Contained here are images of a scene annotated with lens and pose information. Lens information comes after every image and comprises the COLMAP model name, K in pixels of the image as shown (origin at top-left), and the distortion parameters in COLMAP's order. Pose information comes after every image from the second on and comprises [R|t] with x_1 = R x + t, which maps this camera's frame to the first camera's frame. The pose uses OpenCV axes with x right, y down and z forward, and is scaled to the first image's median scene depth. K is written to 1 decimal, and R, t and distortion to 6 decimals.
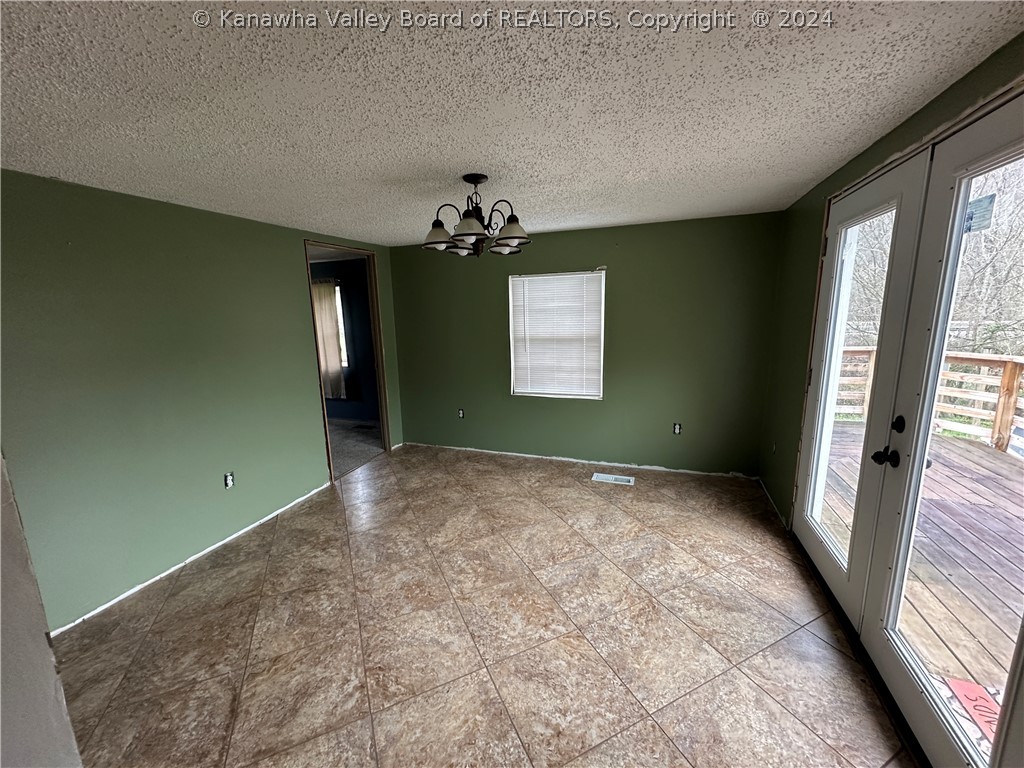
lens RADIAL K [[408.8, 0, 513.7], [0, 408.8, 385.6], [0, 0, 1]] dist [-0.003025, 0.000412]
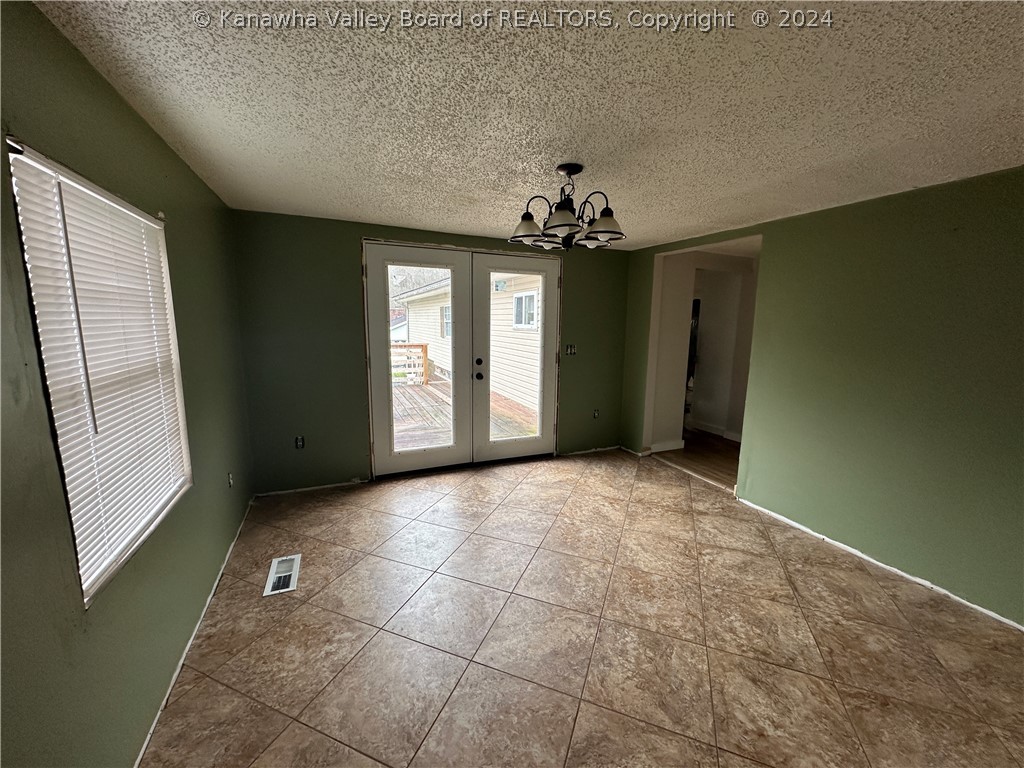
lens RADIAL K [[408.8, 0, 511.3], [0, 408.8, 384.6], [0, 0, 1]] dist [-0.003025, 0.000412]
pose [[-0.688686, -0.098784, 0.718299, -0.742479], [0.135283, 0.955772, 0.261148, -0.296324], [-0.712327, 0.277023, -0.644863, 1.868314]]
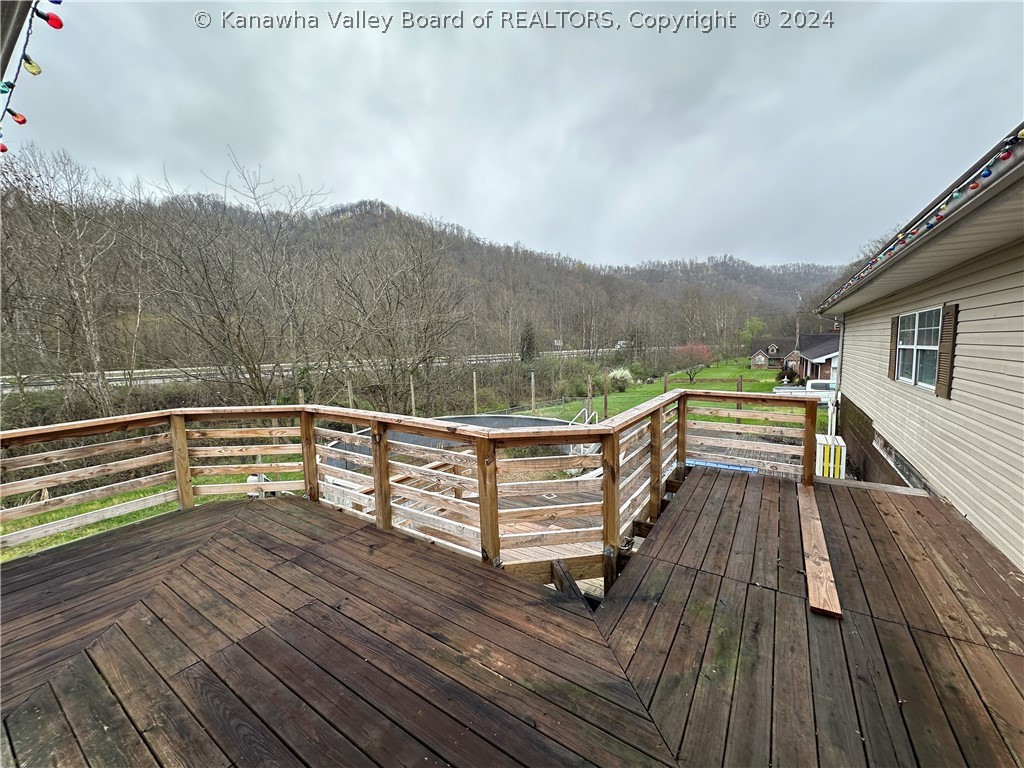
lens RADIAL K [[408.8, 0, 514.7], [0, 408.8, 384.6], [0, 0, 1]] dist [-0.003025, 0.000412]
pose [[0.237410, -0.078894, 0.968201, 0.280017], [0.189371, 0.981333, 0.033529, -0.042508], [-0.952772, 0.175389, 0.247918, 0.182495]]
